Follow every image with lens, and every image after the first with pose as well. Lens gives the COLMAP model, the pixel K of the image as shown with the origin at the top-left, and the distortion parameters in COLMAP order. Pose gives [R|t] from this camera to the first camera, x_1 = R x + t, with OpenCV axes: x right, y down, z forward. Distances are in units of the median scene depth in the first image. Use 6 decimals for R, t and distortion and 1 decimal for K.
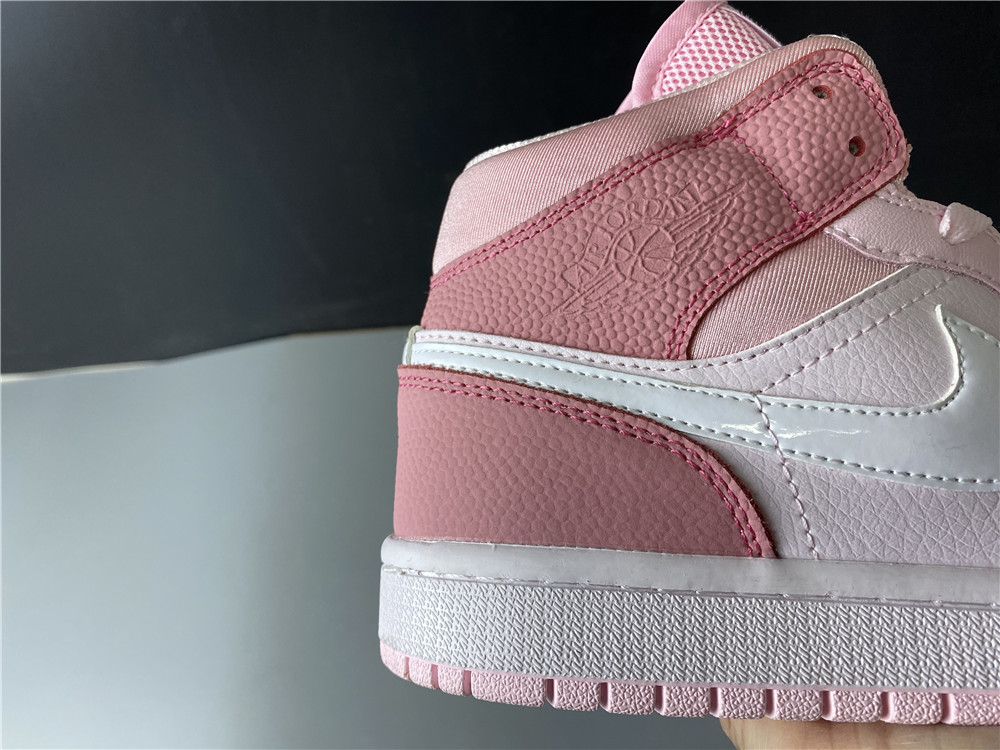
lens RADIAL K [[613.3, 0, 497.6], [0, 613.3, 382.8], [0, 0, 1]] dist [0.001285, -0.013734]
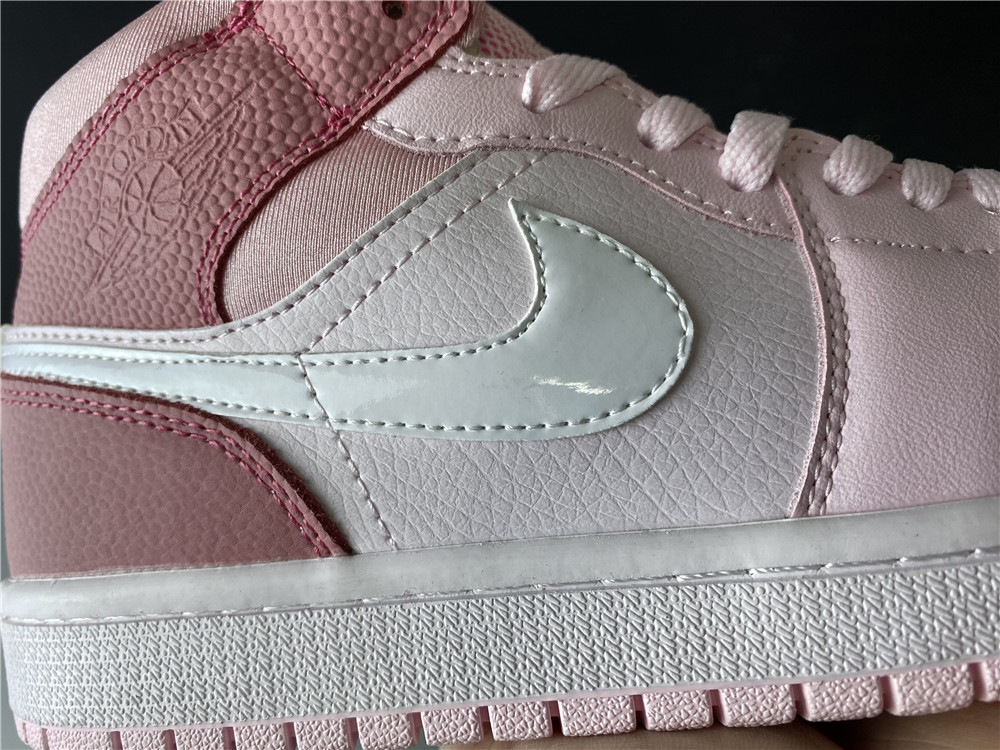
lens RADIAL K [[772.8, 0, 503.7], [0, 772.8, 379.3], [0, 0, 1]] dist [0.002956, -0.062854]
pose [[0.983644, -0.156334, -0.089461, 0.754761], [0.161171, 0.985678, 0.049633, 0.042983], [0.080420, -0.063240, 0.994753, 0.037059]]
